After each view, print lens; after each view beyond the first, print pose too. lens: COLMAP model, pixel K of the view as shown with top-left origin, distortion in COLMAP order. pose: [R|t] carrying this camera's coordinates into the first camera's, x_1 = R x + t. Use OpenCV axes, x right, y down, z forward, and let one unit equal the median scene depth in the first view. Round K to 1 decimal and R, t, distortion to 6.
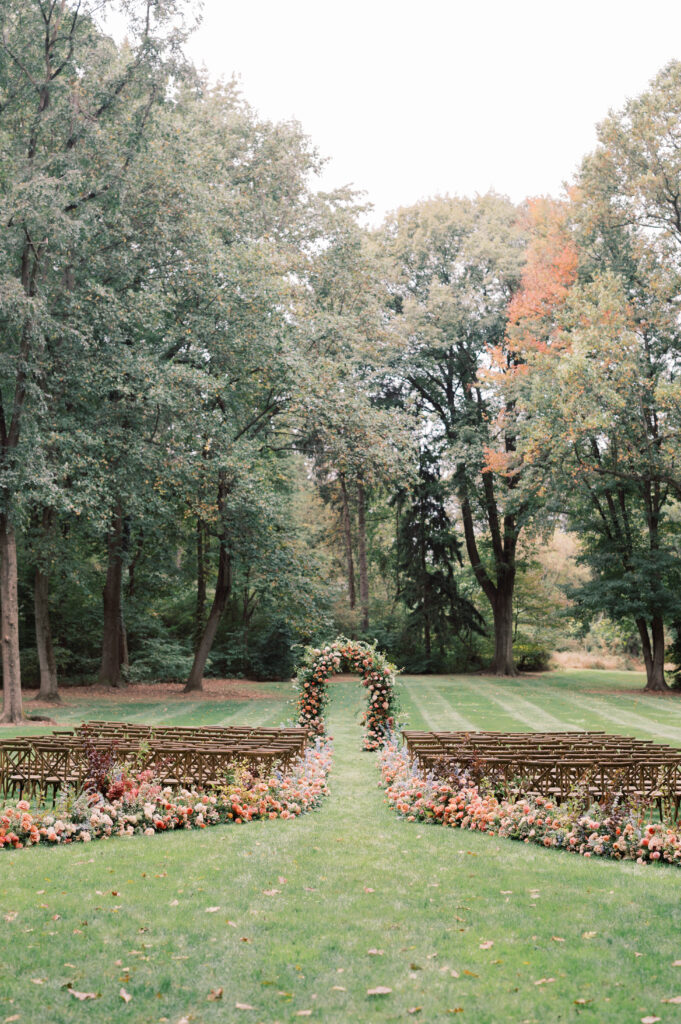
lens RADIAL K [[1491.9, 0, 340.5], [0, 1491.9, 512.0], [0, 0, 1]] dist [0.003517, 0.007808]
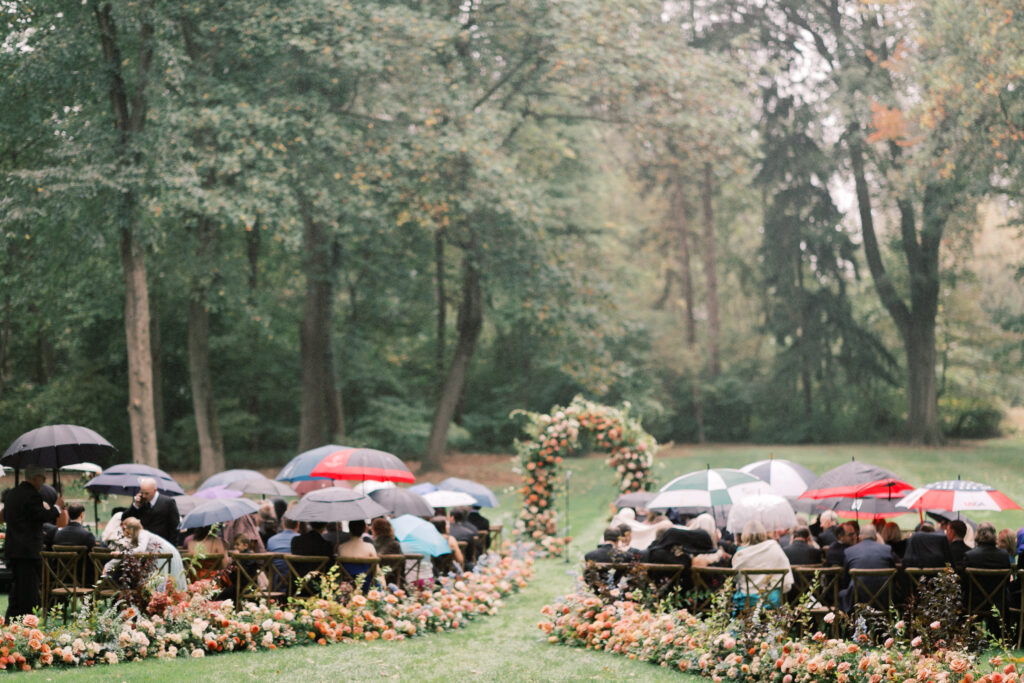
lens RADIAL K [[2349.0, 0, 512.0], [0, 2349.0, 341.5], [0, 0, 1]] dist [0.048607, 0.014028]
pose [[0.995295, -0.013466, -0.095954, 0.076566], [0.019706, 0.997731, 0.064381, -0.016225], [0.094869, -0.065969, 0.993302, -0.114278]]
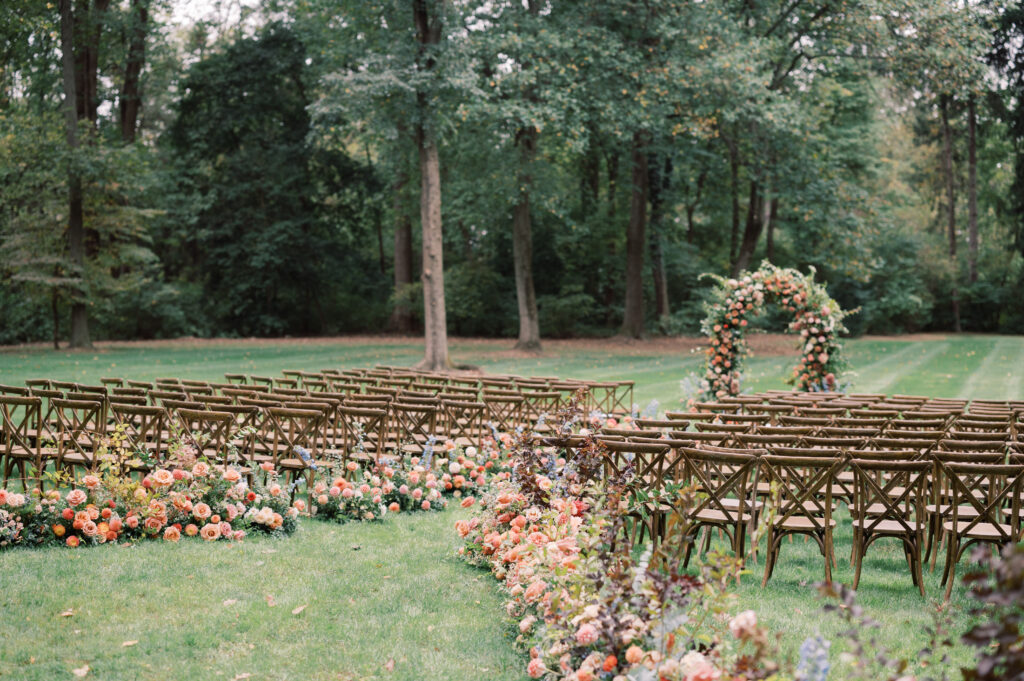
lens RADIAL K [[1453.0, 0, 515.2], [0, 1453.0, 389.8], [0, 0, 1]] dist [-0.011120, -0.026036]
pose [[0.945394, 0.031157, -0.324438, 0.116753], [0.016018, 0.989776, 0.141727, 0.042233], [0.325537, -0.139185, 0.935229, 0.287950]]
